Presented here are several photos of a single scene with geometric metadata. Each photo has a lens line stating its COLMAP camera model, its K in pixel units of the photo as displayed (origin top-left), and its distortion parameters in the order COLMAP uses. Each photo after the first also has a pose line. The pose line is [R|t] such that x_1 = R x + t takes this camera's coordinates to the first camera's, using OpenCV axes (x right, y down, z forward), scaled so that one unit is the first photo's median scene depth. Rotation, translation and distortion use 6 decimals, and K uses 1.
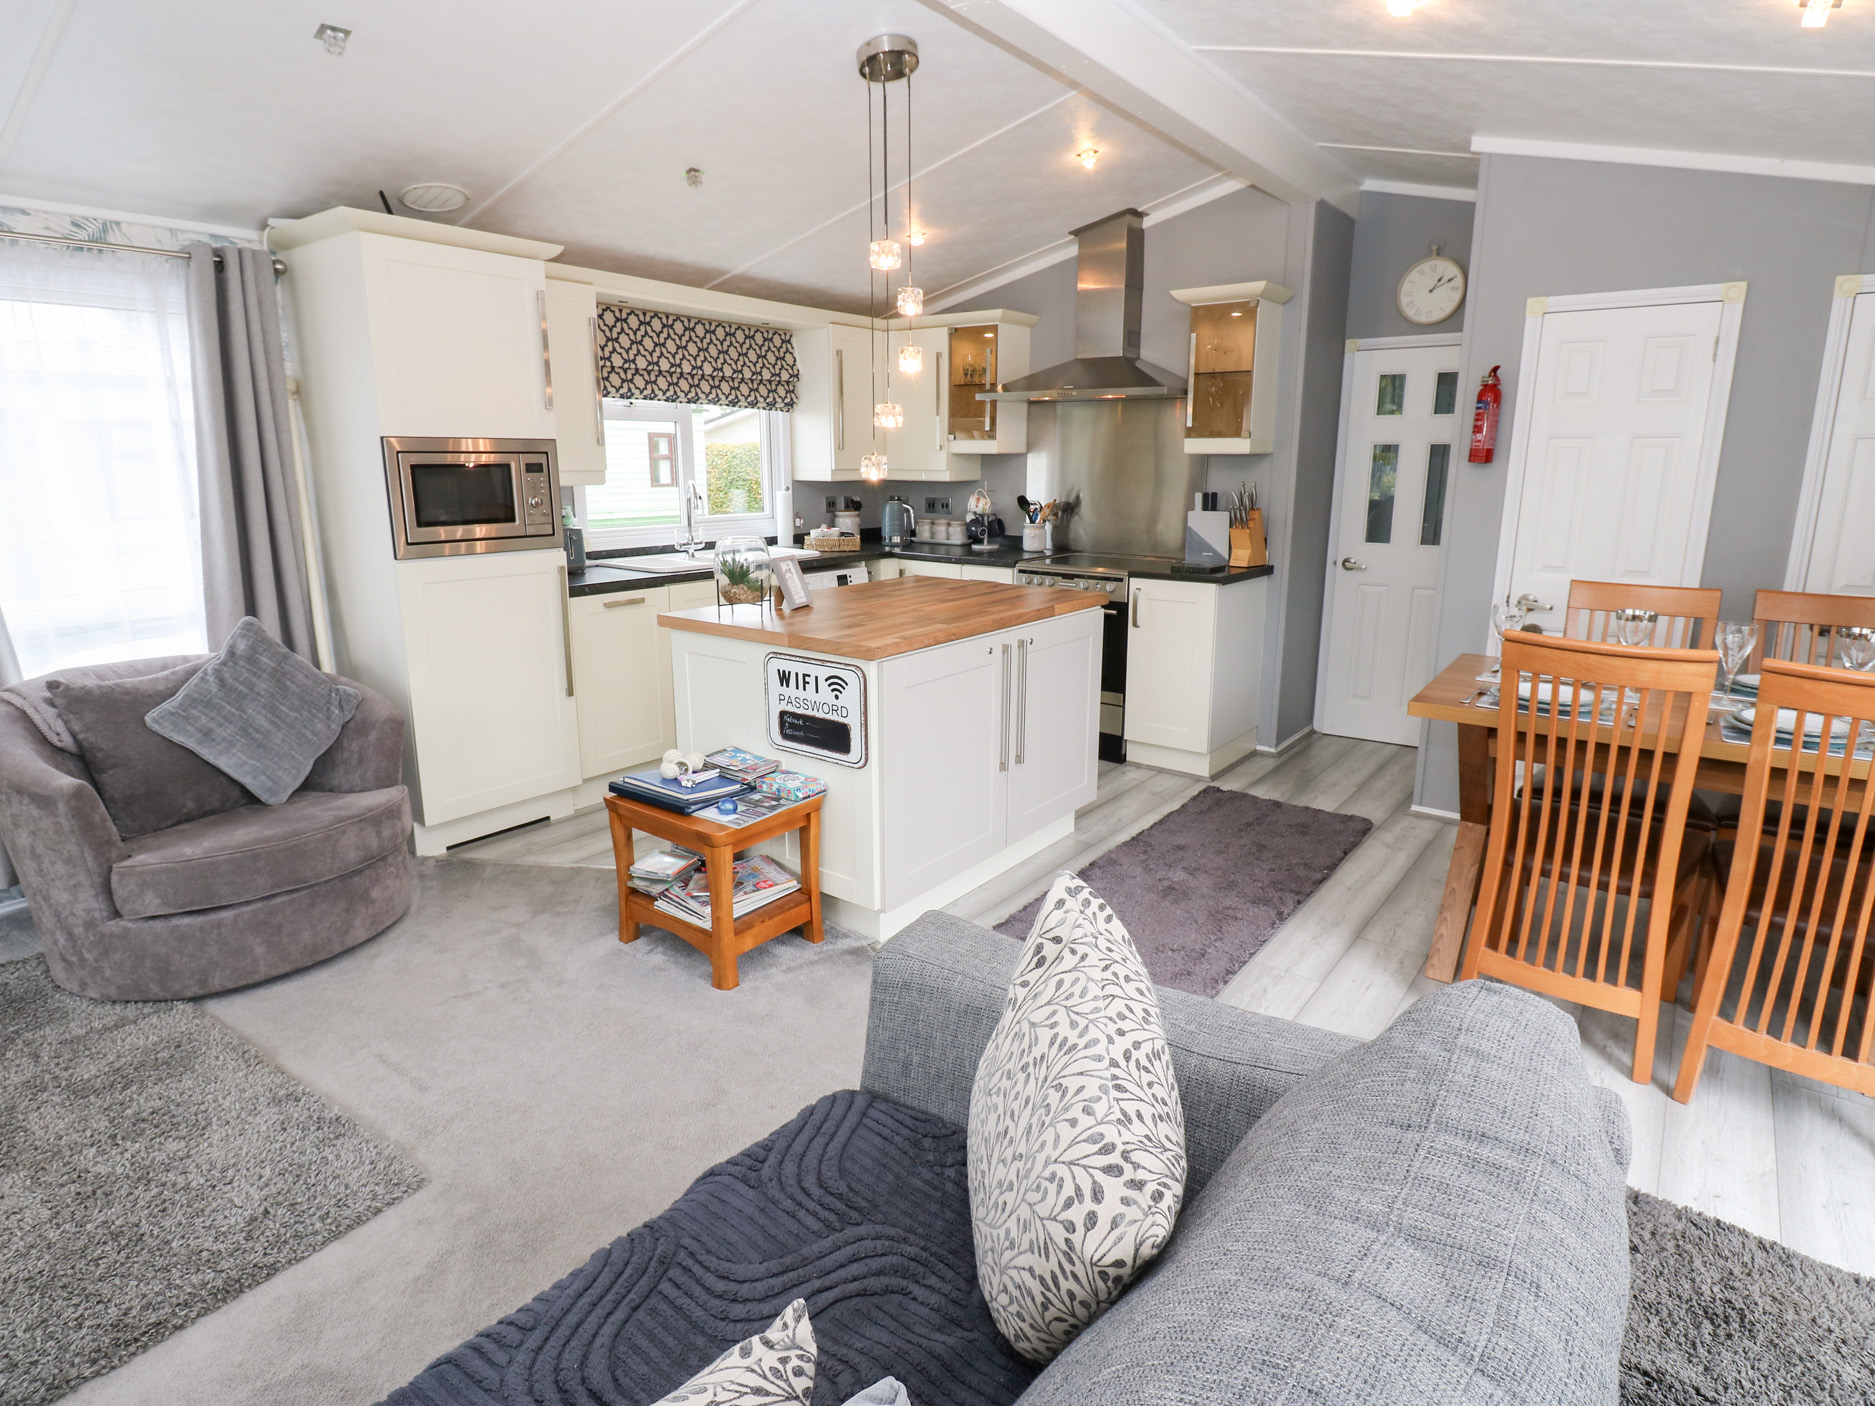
lens RADIAL K [[999.4, 0, 949.1], [0, 999.4, 684.1], [0, 0, 1]] dist [0.002071, -0.016162]
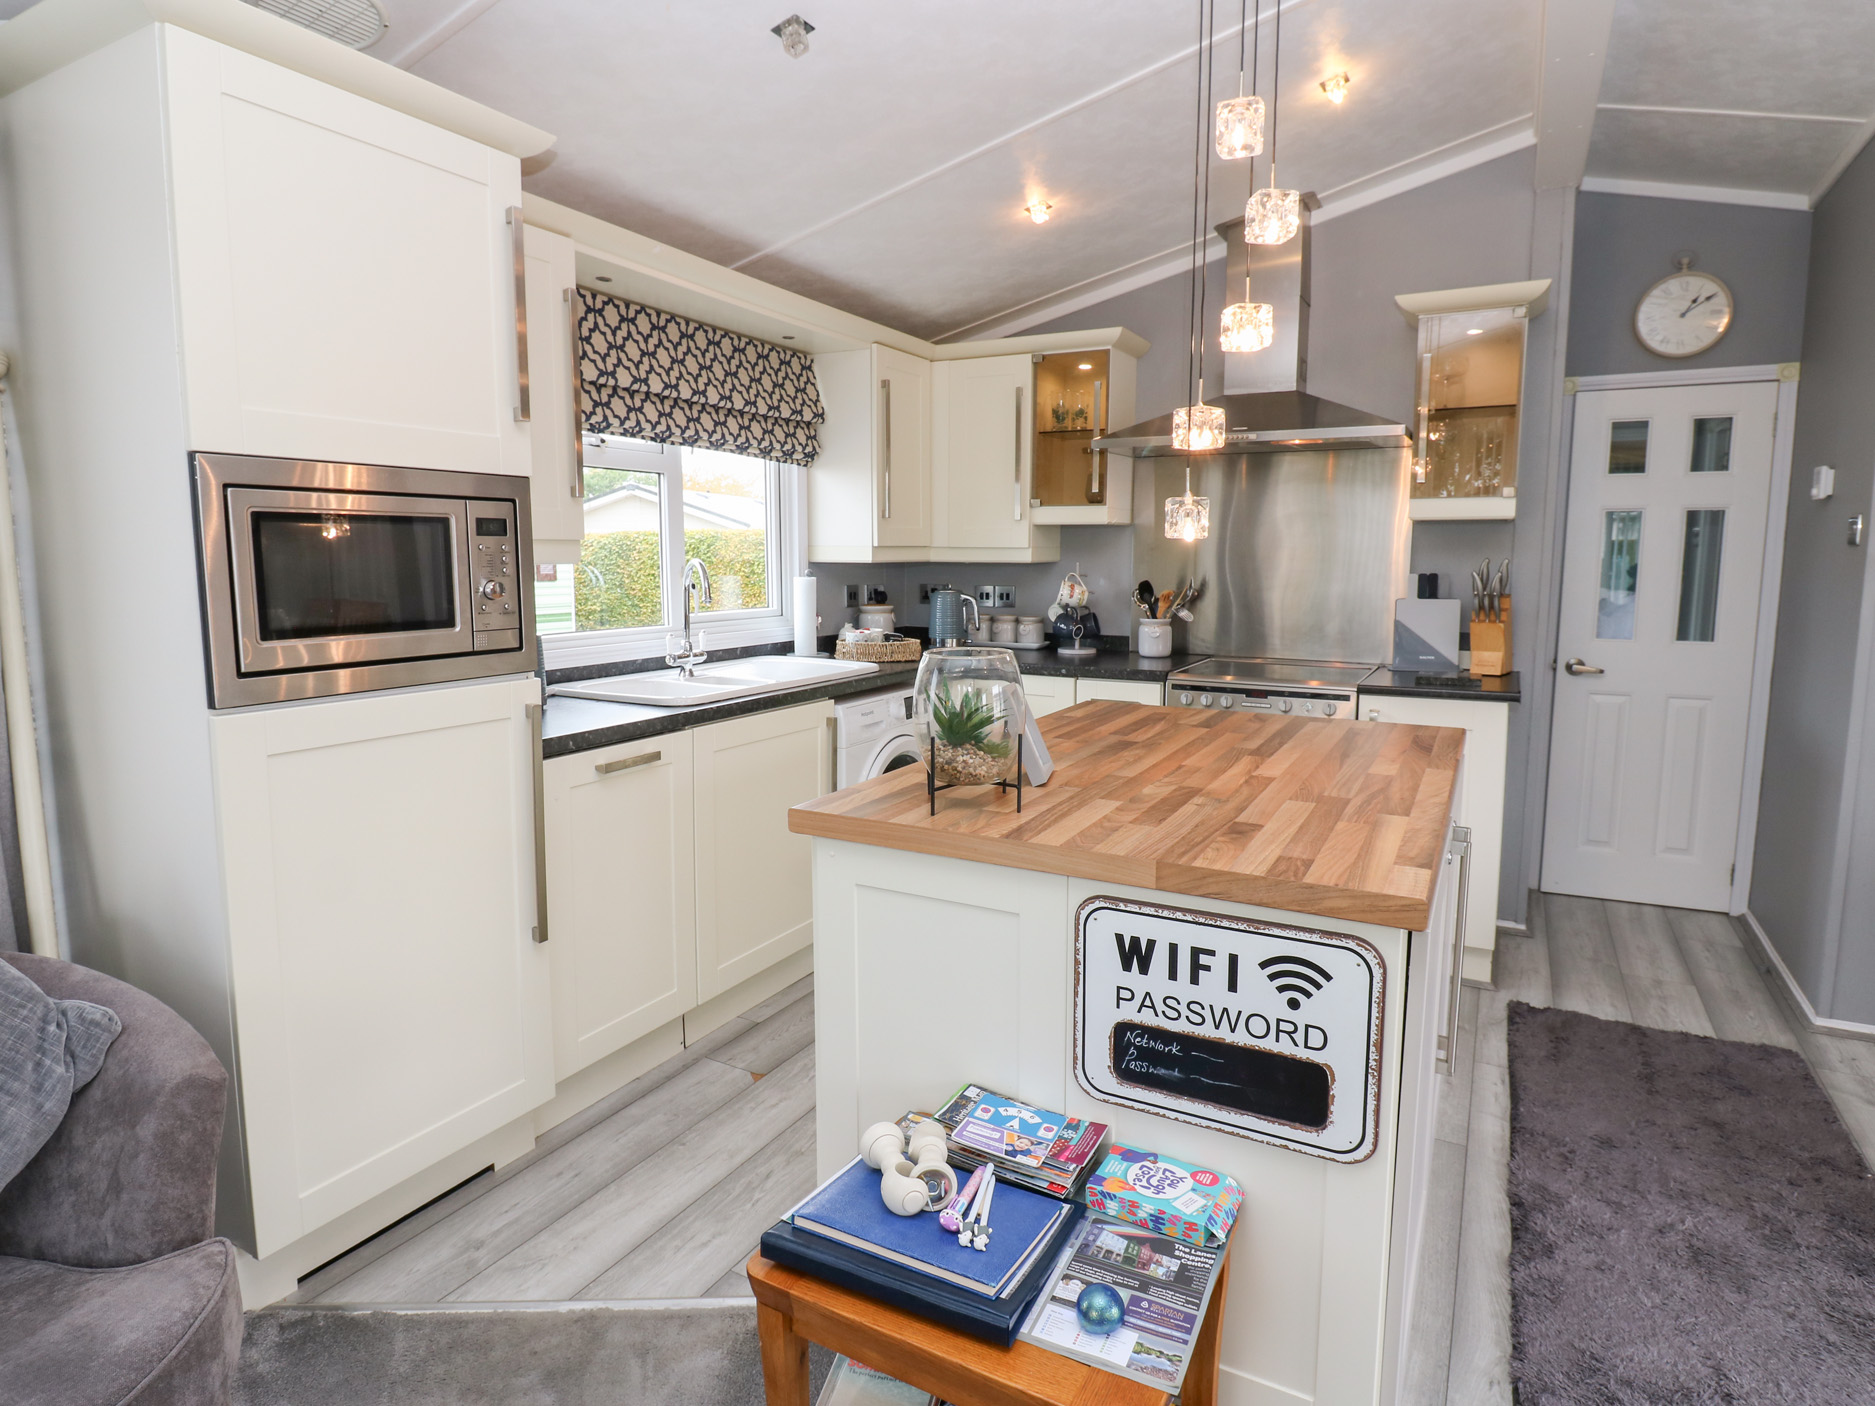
lens RADIAL K [[1038.2, 0, 962.9], [0, 1038.2, 677.0], [0, 0, 1]] dist [-0.001167, -0.013958]
pose [[0.987856, -0.019838, 0.154098, -0.273419], [0.035719, 0.994246, -0.100987, -0.076089], [-0.151208, 0.105264, 0.982881, 0.455799]]
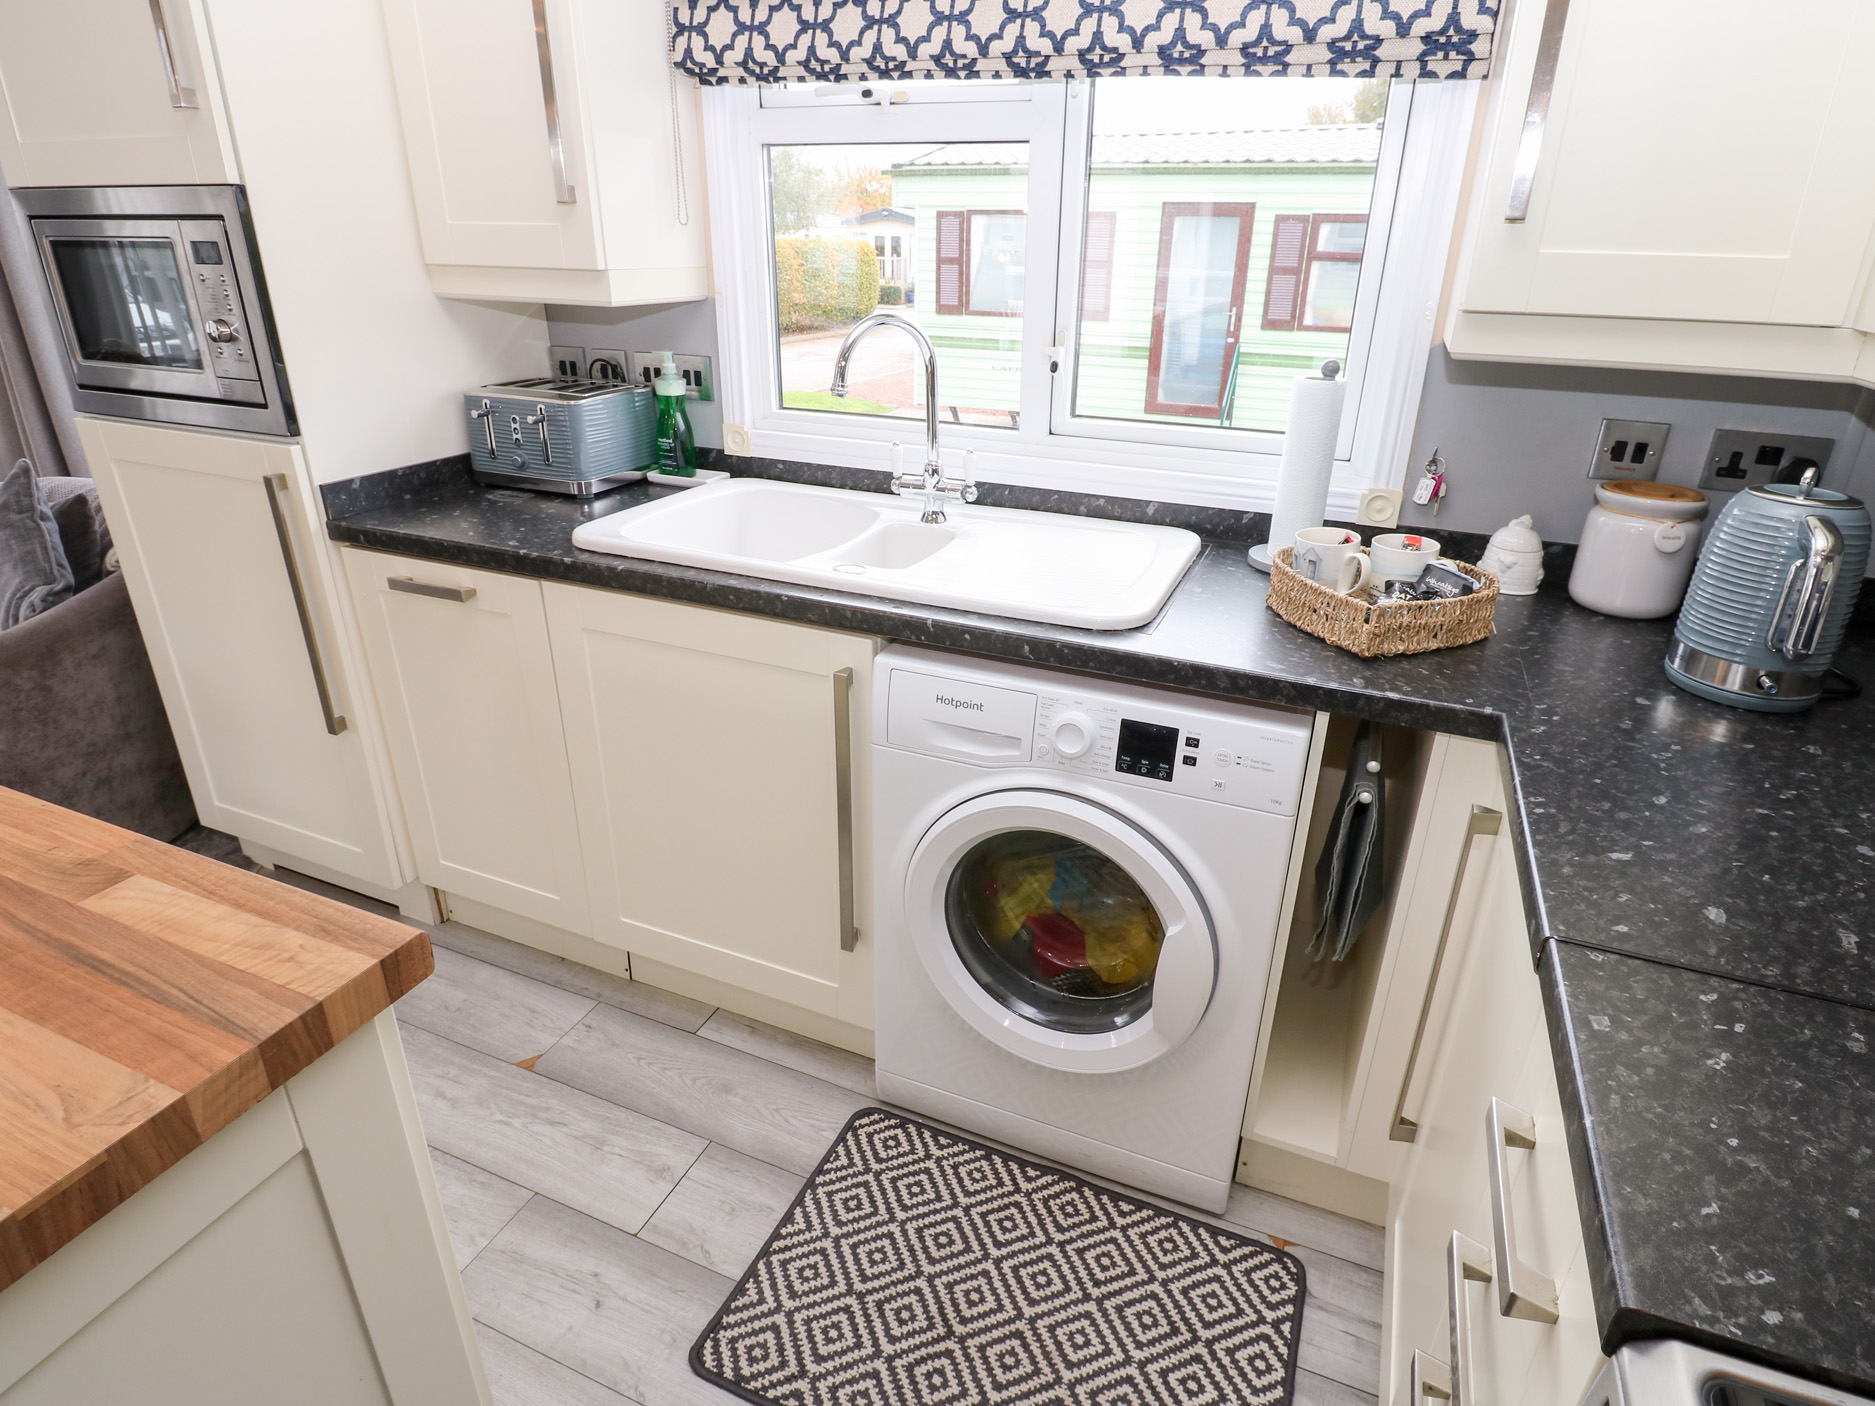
lens RADIAL K [[1011.3, 0, 967.8], [0, 1011.3, 676.7], [0, 0, 1]] dist [0.025710, -0.031947]
pose [[0.253139, 0.386563, -0.886843, 0.172578], [-0.235750, 0.913713, 0.330983, -0.302077], [0.938266, 0.125288, 0.322428, 1.320699]]
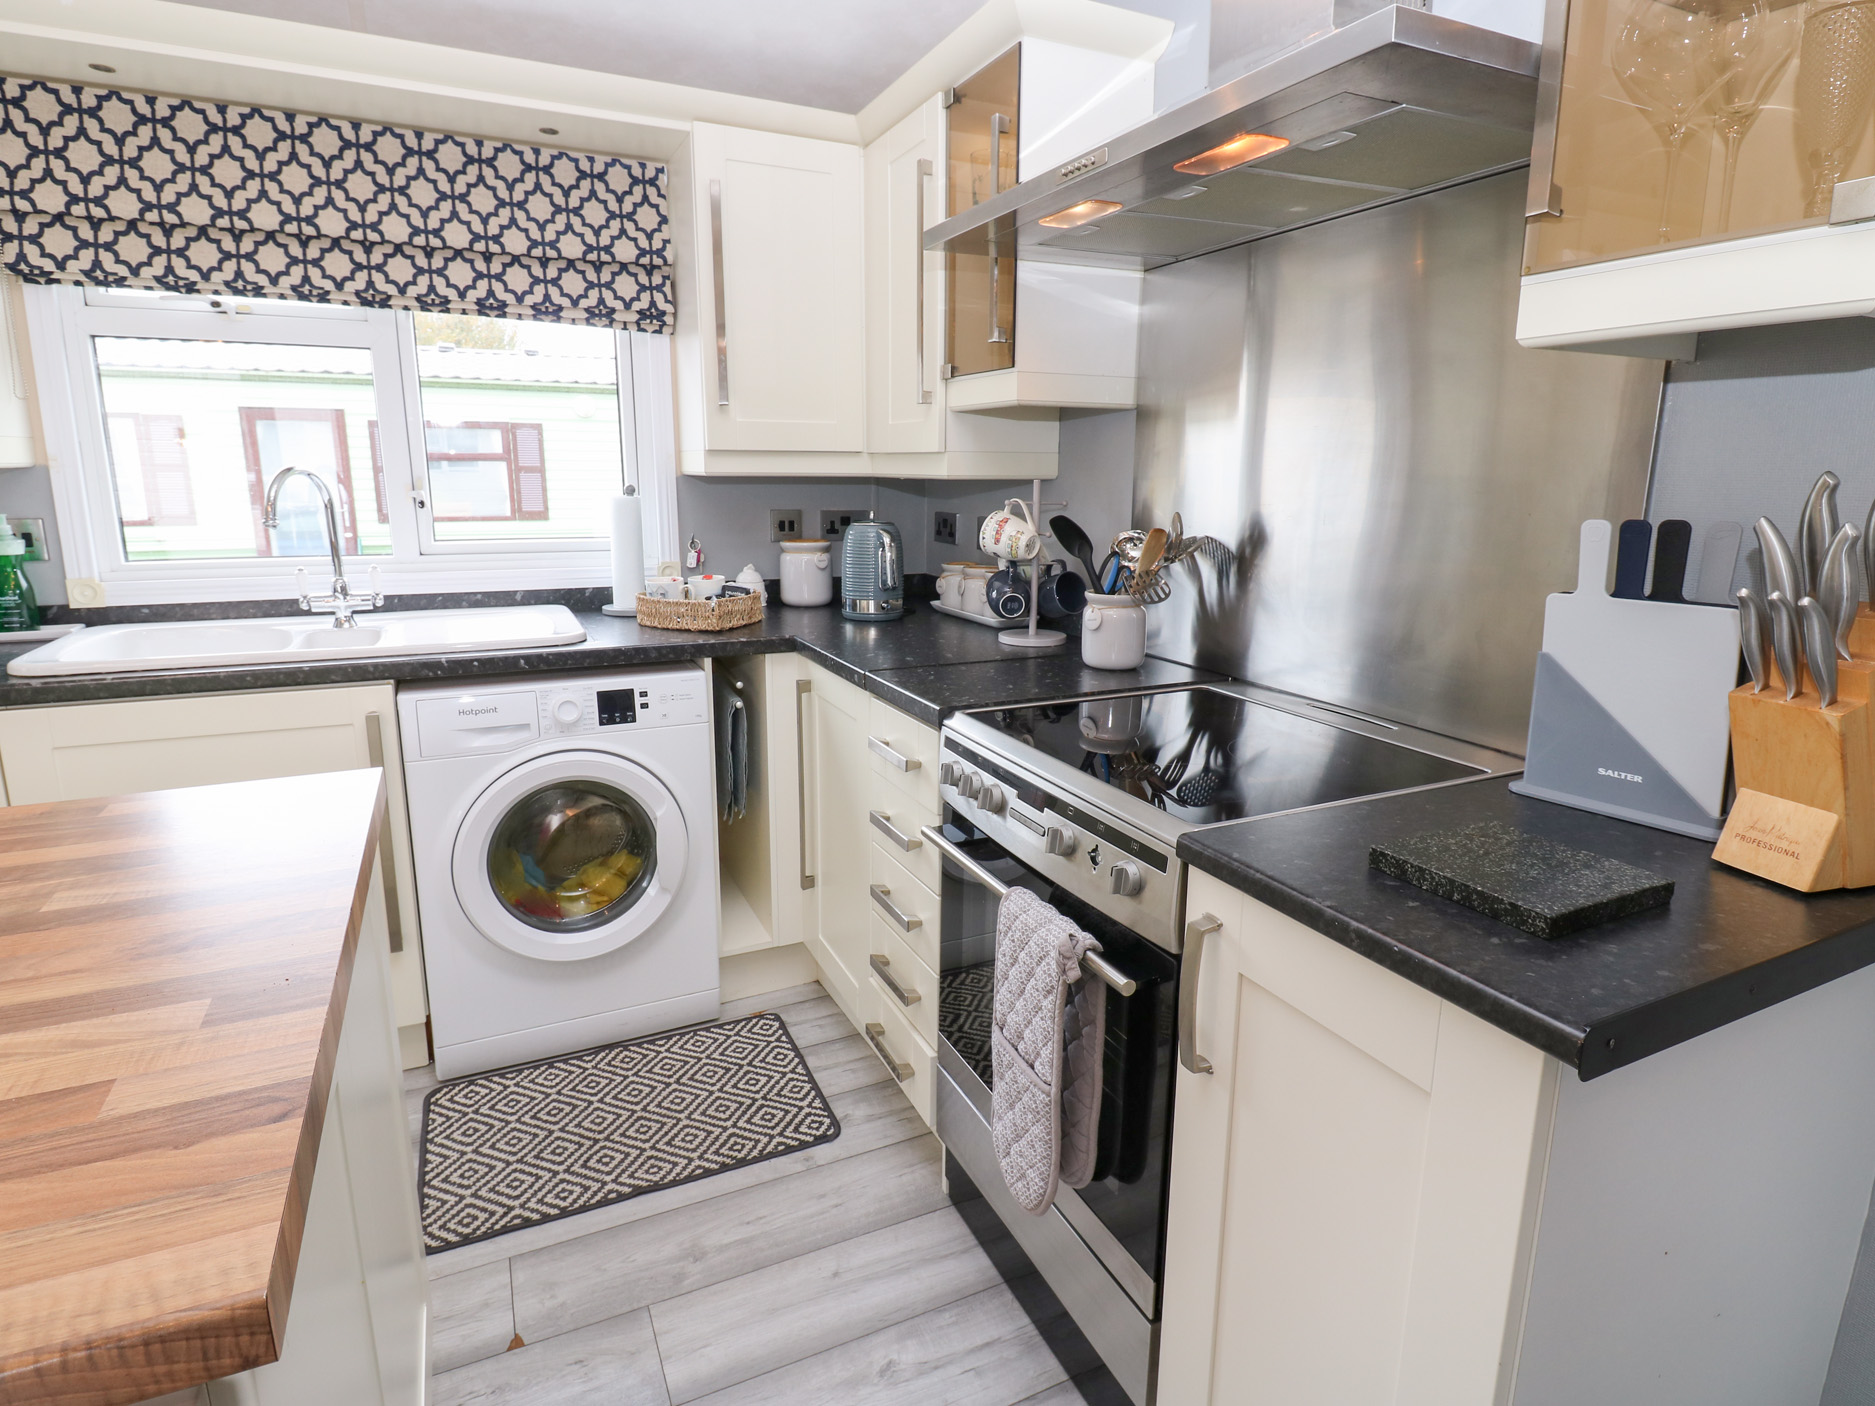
lens RADIAL K [[999.4, 0, 949.1], [0, 999.4, 684.1], [0, 0, 1]] dist [0.002071, -0.016162]
pose [[0.890853, 0.098990, -0.443376, 0.317941], [-0.108195, 0.994119, 0.004561, -0.197071], [0.441220, 0.043908, 0.896324, 1.036826]]
